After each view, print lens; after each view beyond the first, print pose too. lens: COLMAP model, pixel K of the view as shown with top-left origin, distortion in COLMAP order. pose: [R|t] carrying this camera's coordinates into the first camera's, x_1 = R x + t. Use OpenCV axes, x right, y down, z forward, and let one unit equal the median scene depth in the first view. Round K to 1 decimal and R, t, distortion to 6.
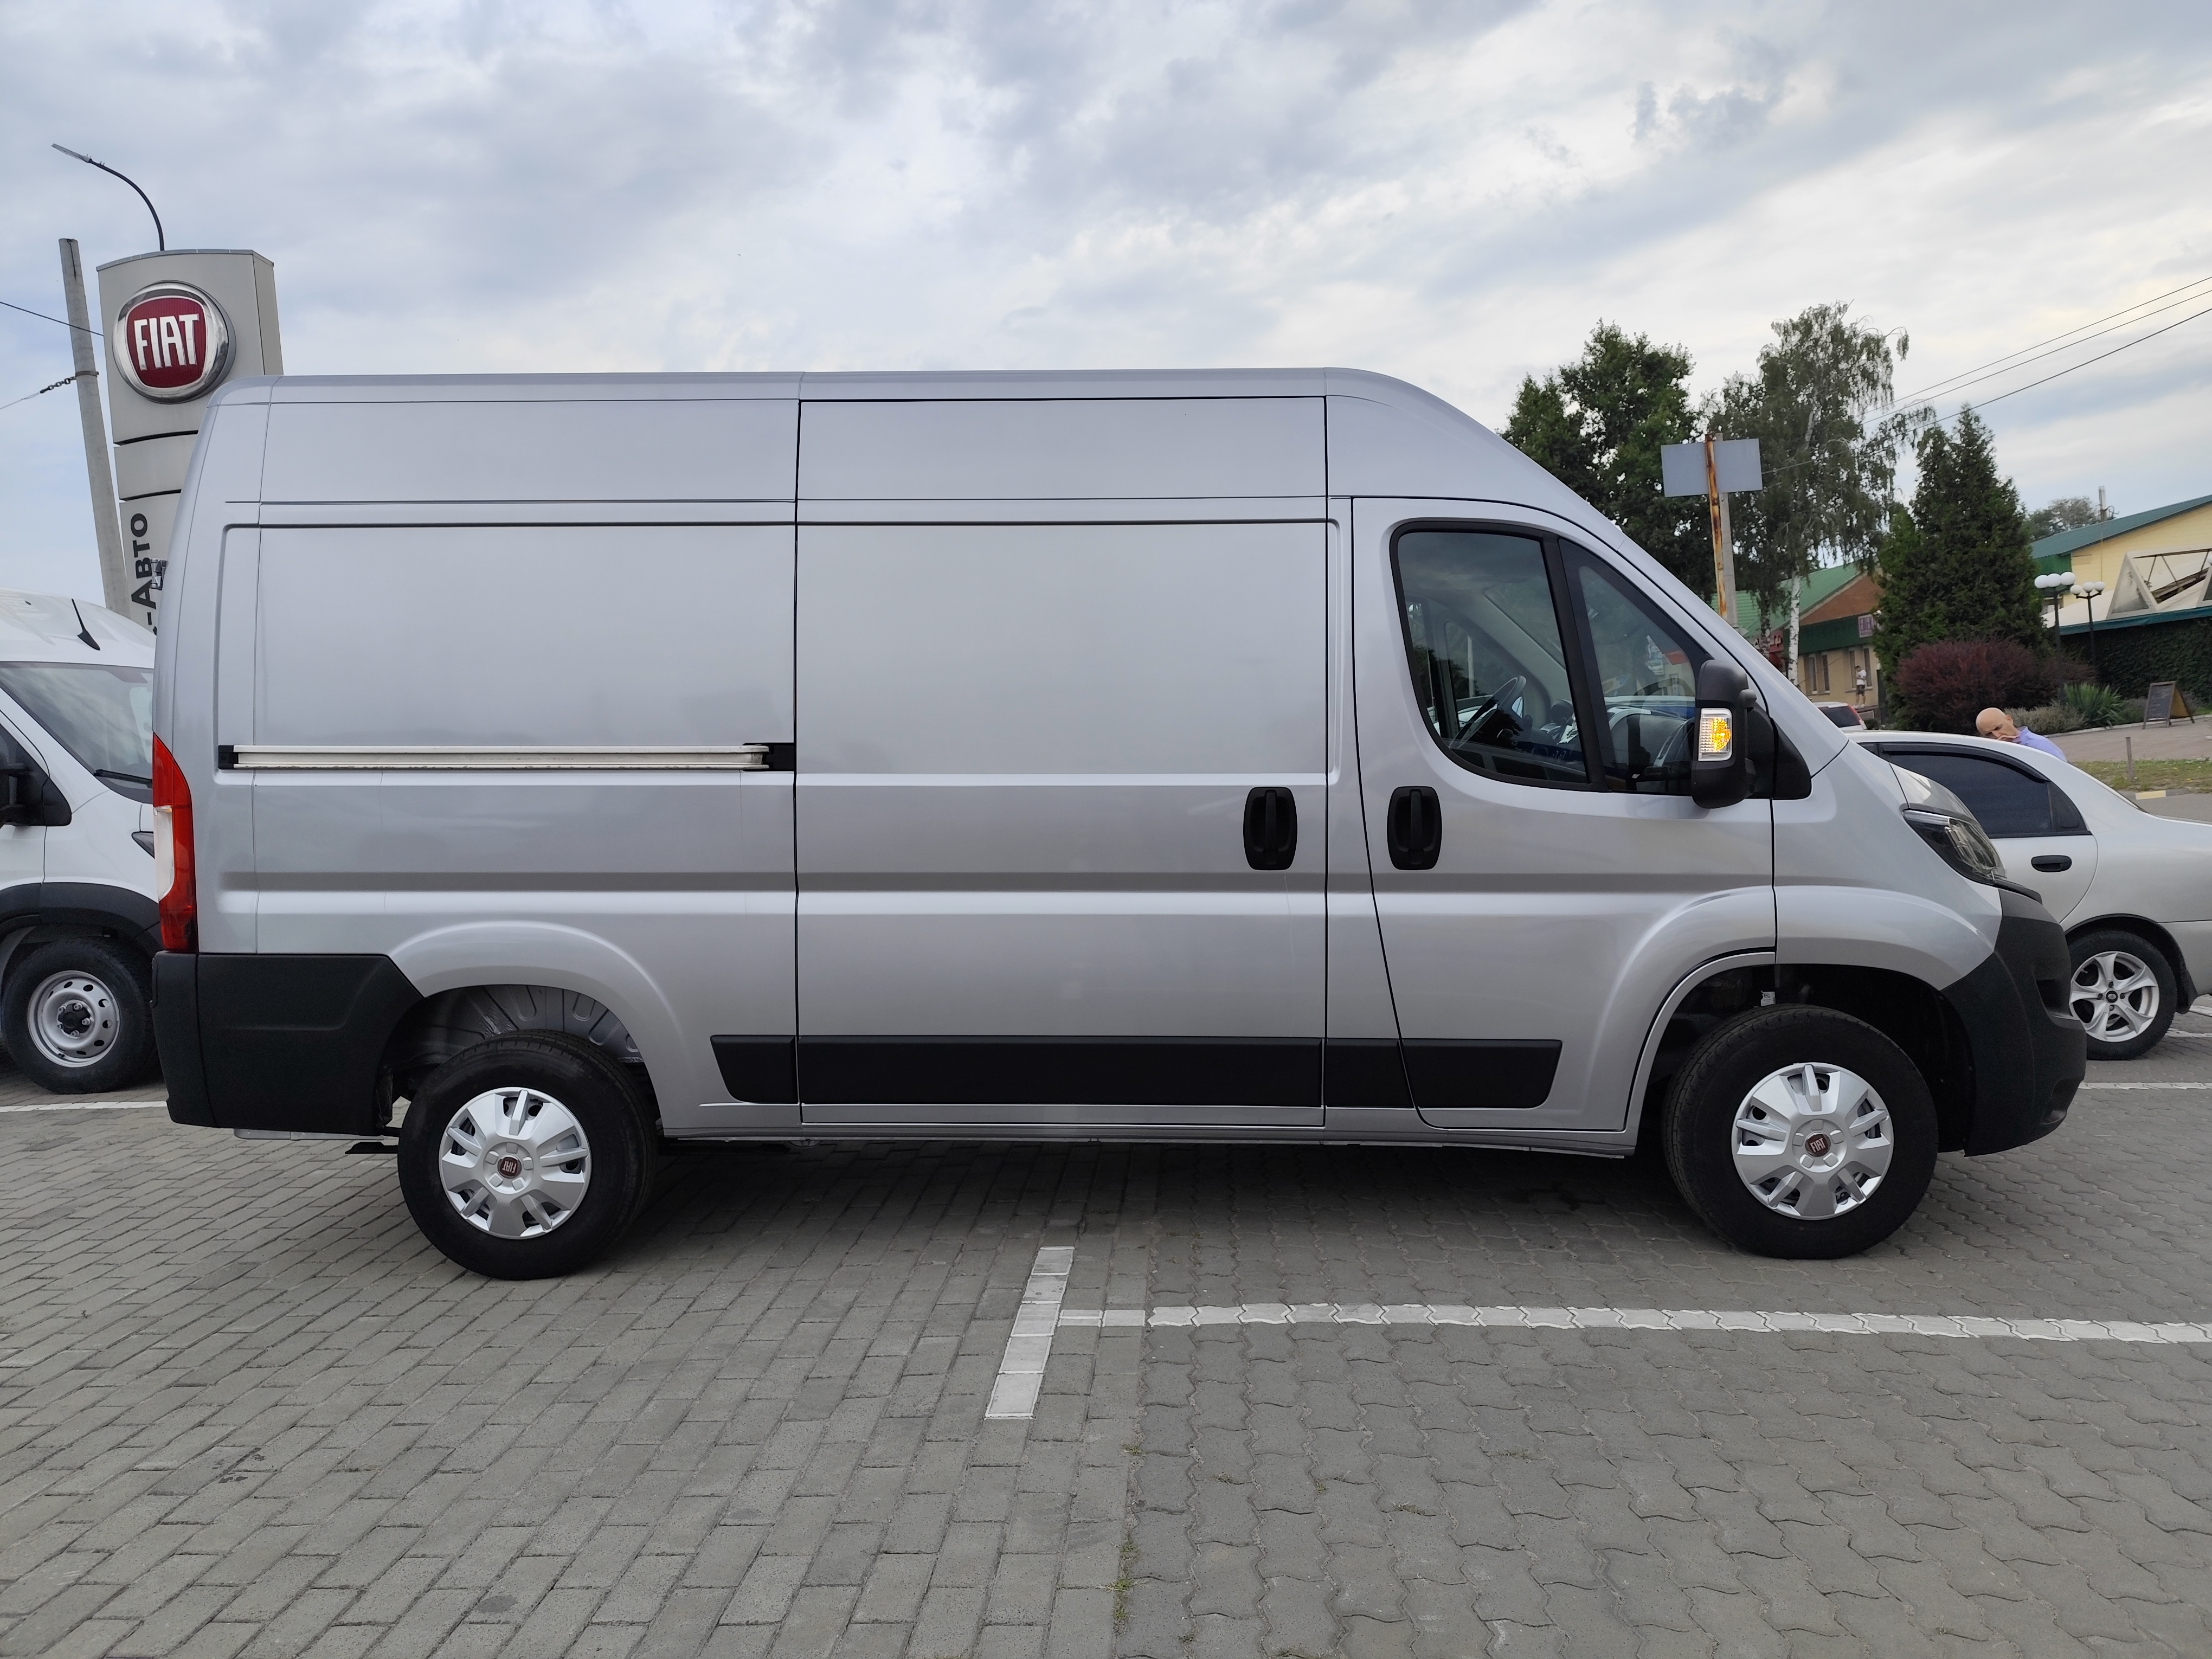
lens RADIAL K [[1514.3, 0, 1105.6], [0, 1514.3, 805.2], [0, 0, 1]] dist [0.036813, -0.043126]
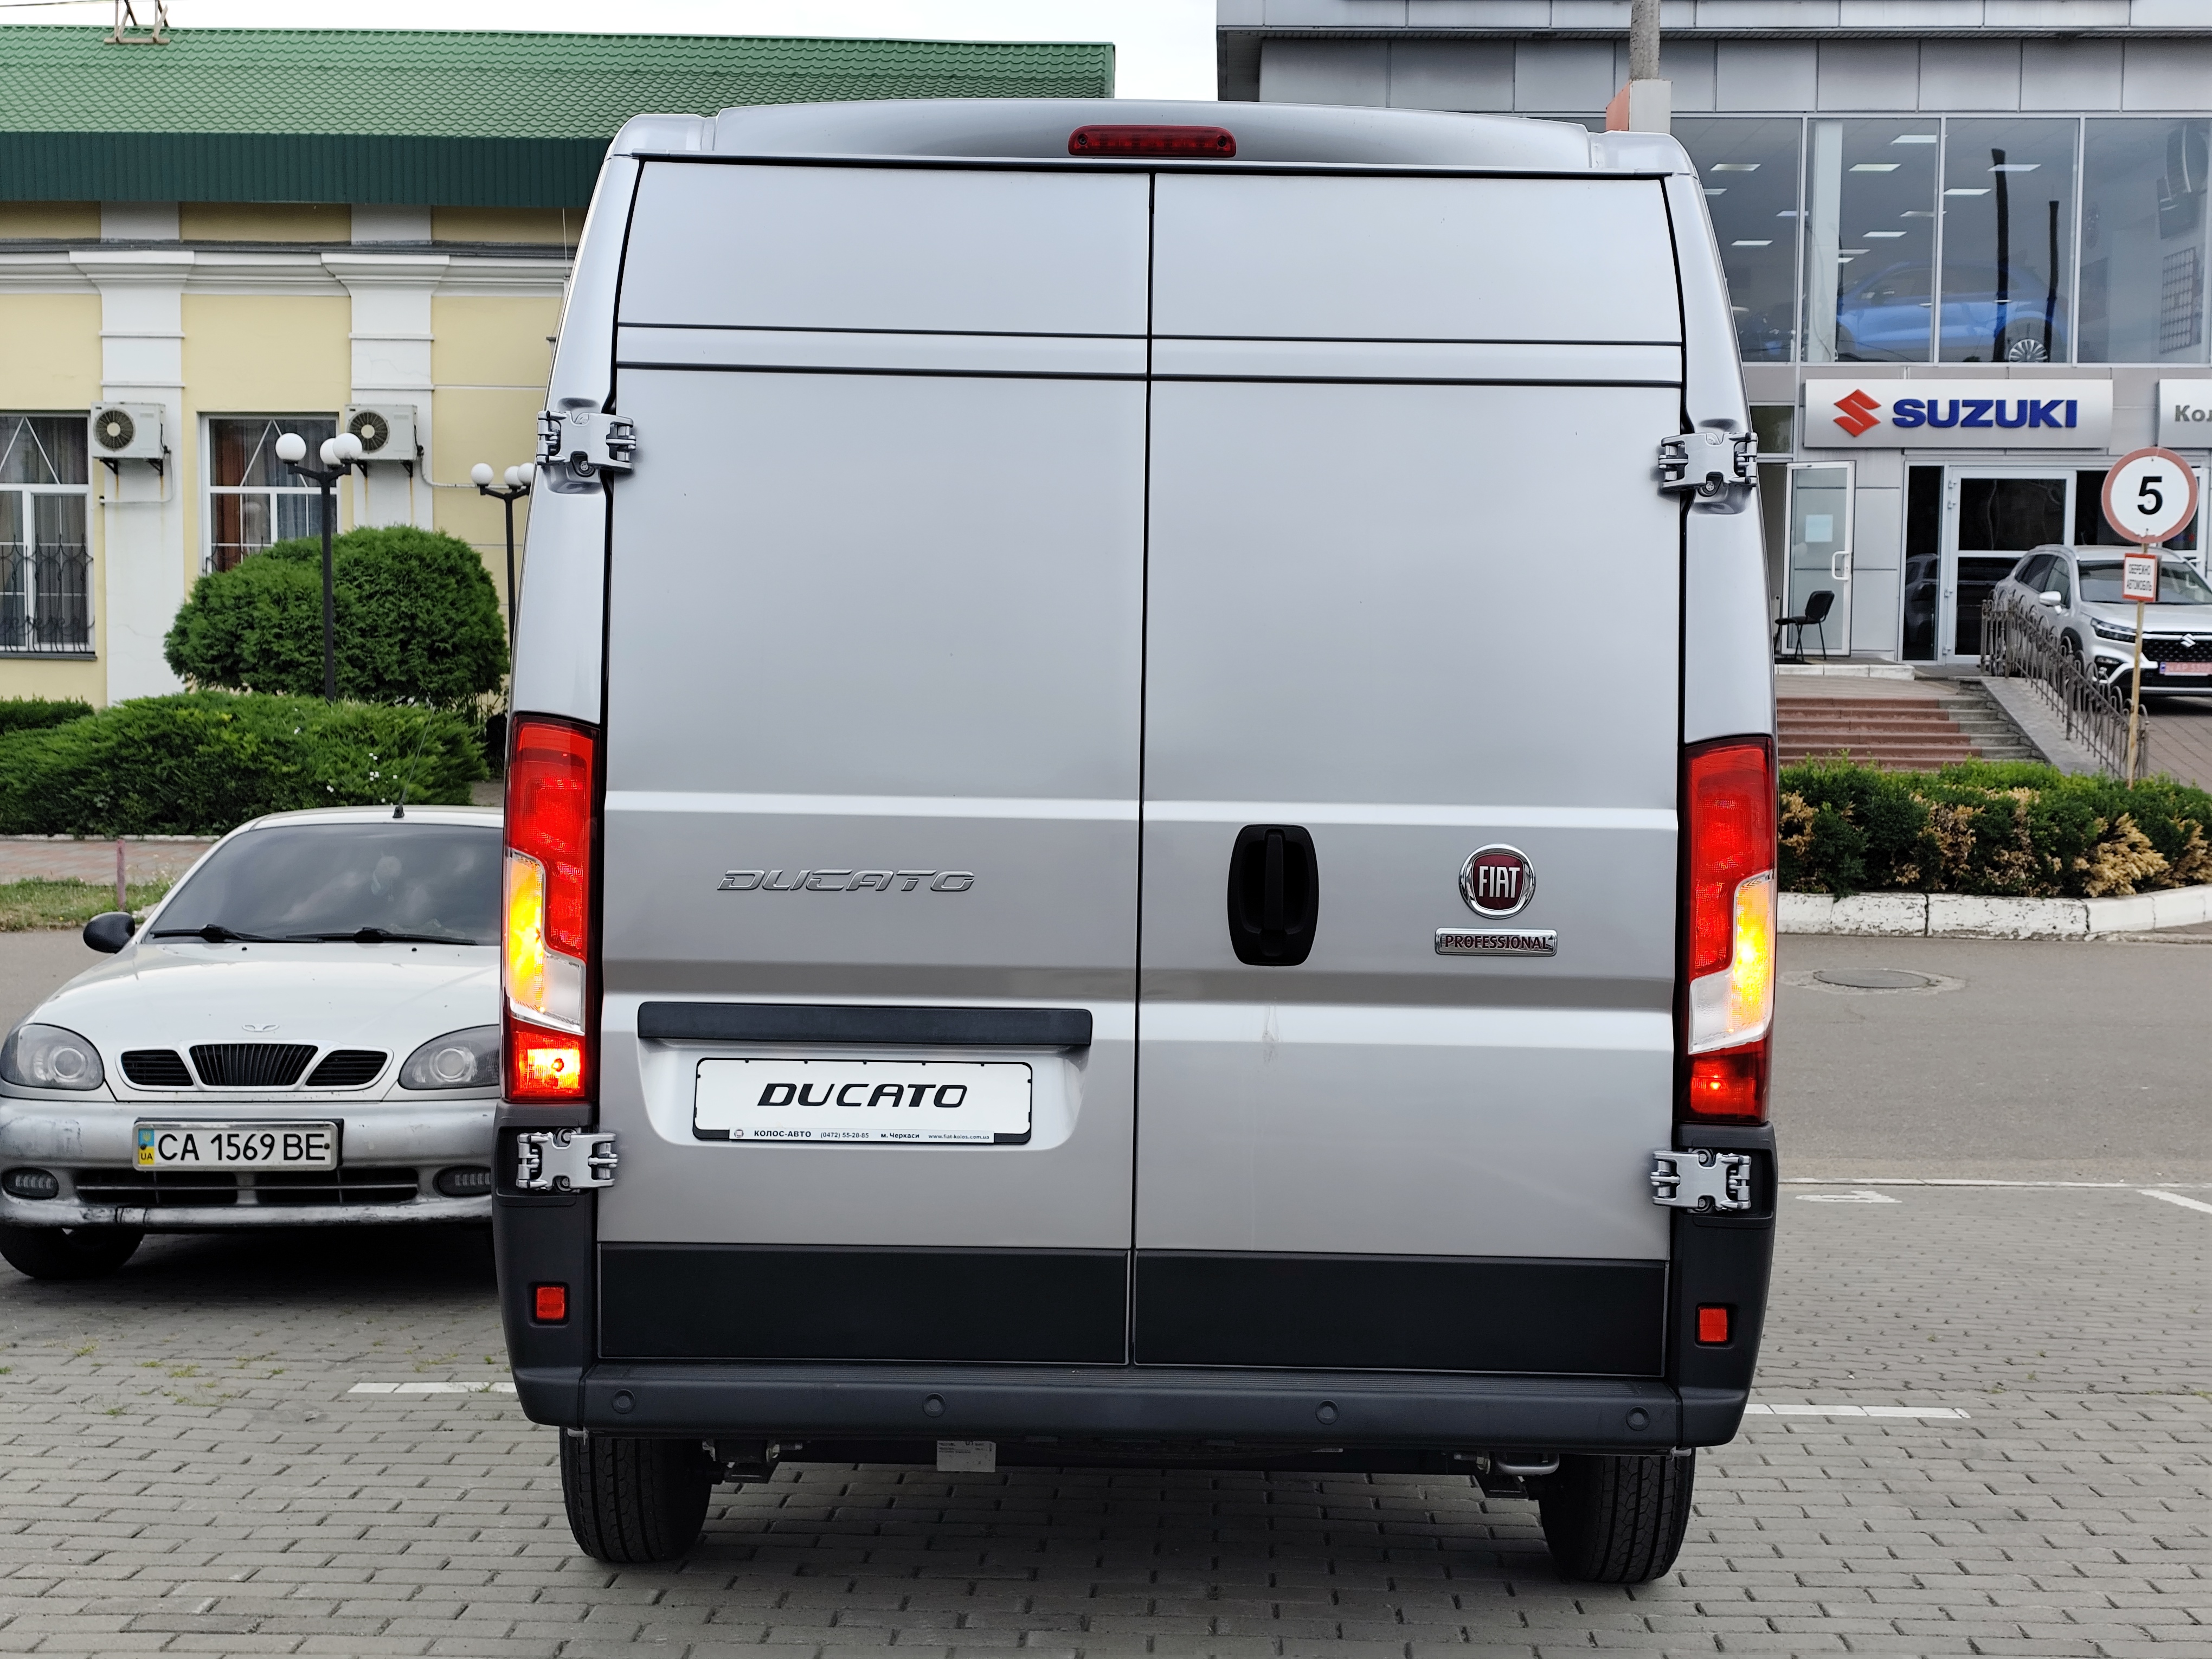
lens RADIAL K [[2987.6, 0, 1106.0], [0, 2987.6, 829.5], [0, 0, 1]] dist [0.137508, -0.414103]
pose [[-0.017183, 0.023357, 0.999579, -1.762355], [0.023838, 0.999452, -0.022945, 0.006047], [-0.999568, 0.023434, -0.017731, 1.278809]]
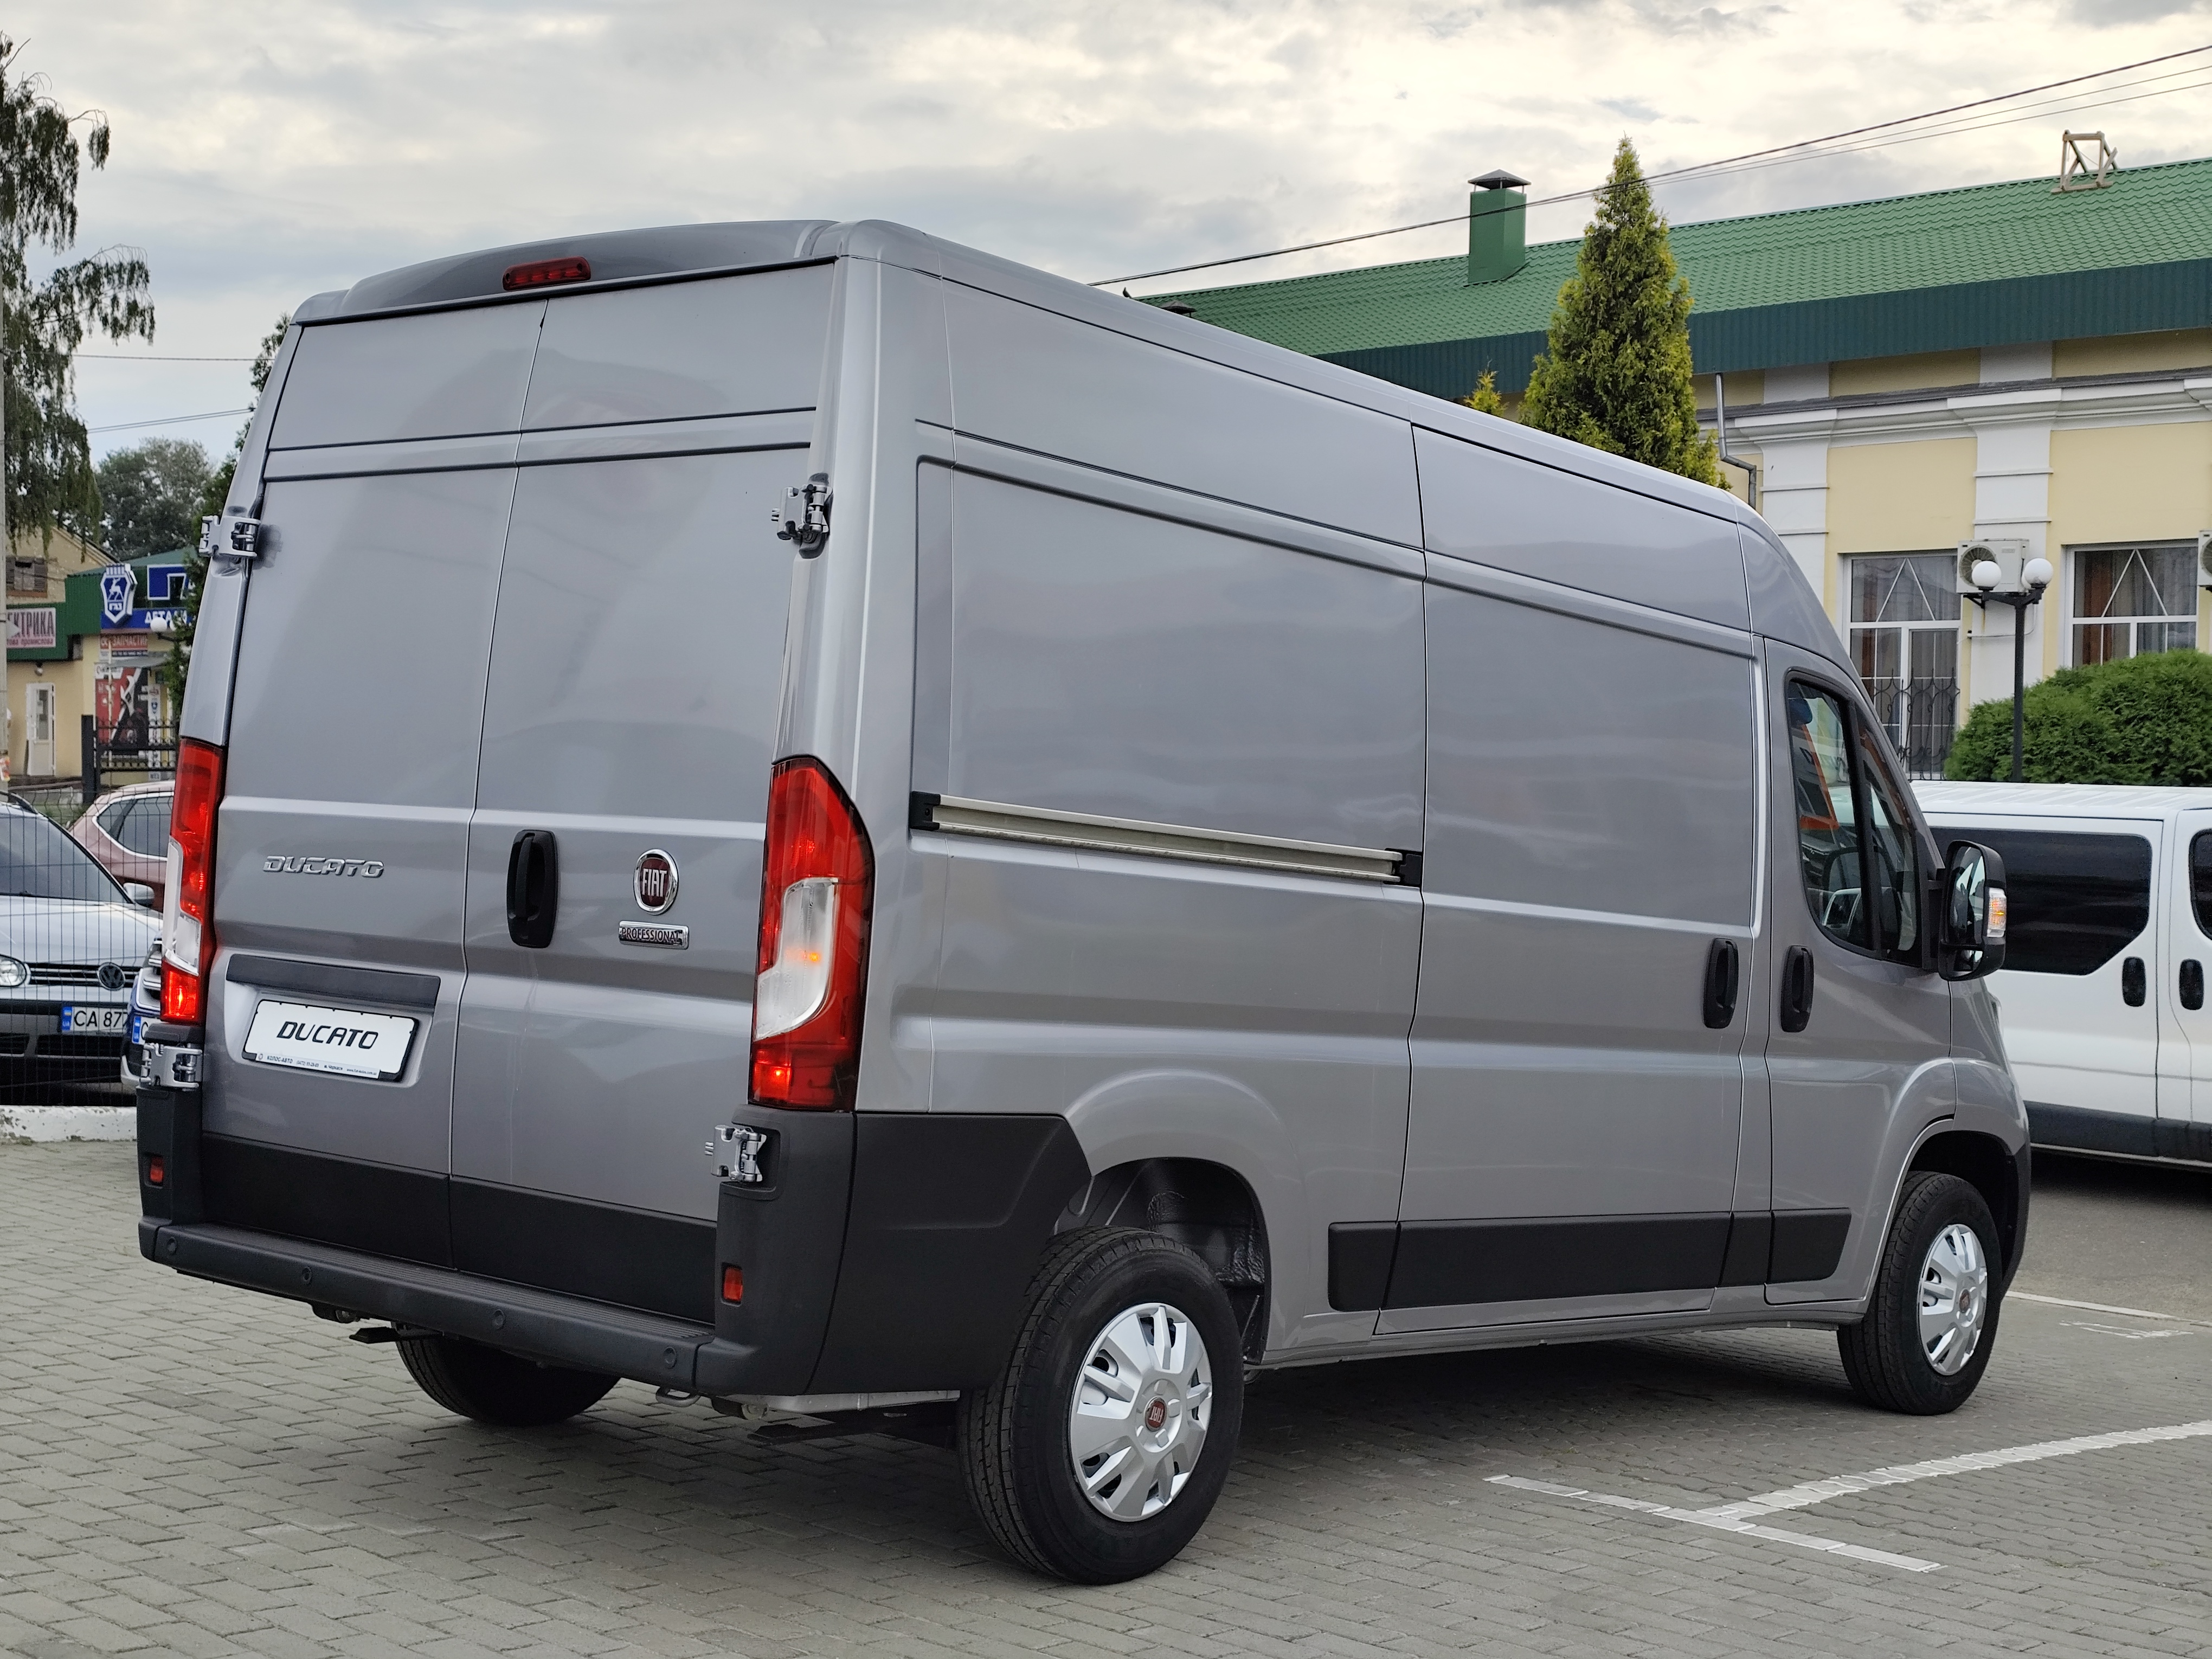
lens RADIAL K [[2976.9, 0, 1099.2], [0, 2976.9, 840.9], [0, 0, 1]] dist [0.167266, -0.576729]
pose [[0.640228, 0.074490, 0.764565, -1.505246], [-0.046530, 0.997220, -0.058194, 0.052242], [-0.766774, 0.001682, 0.641915, 0.120095]]
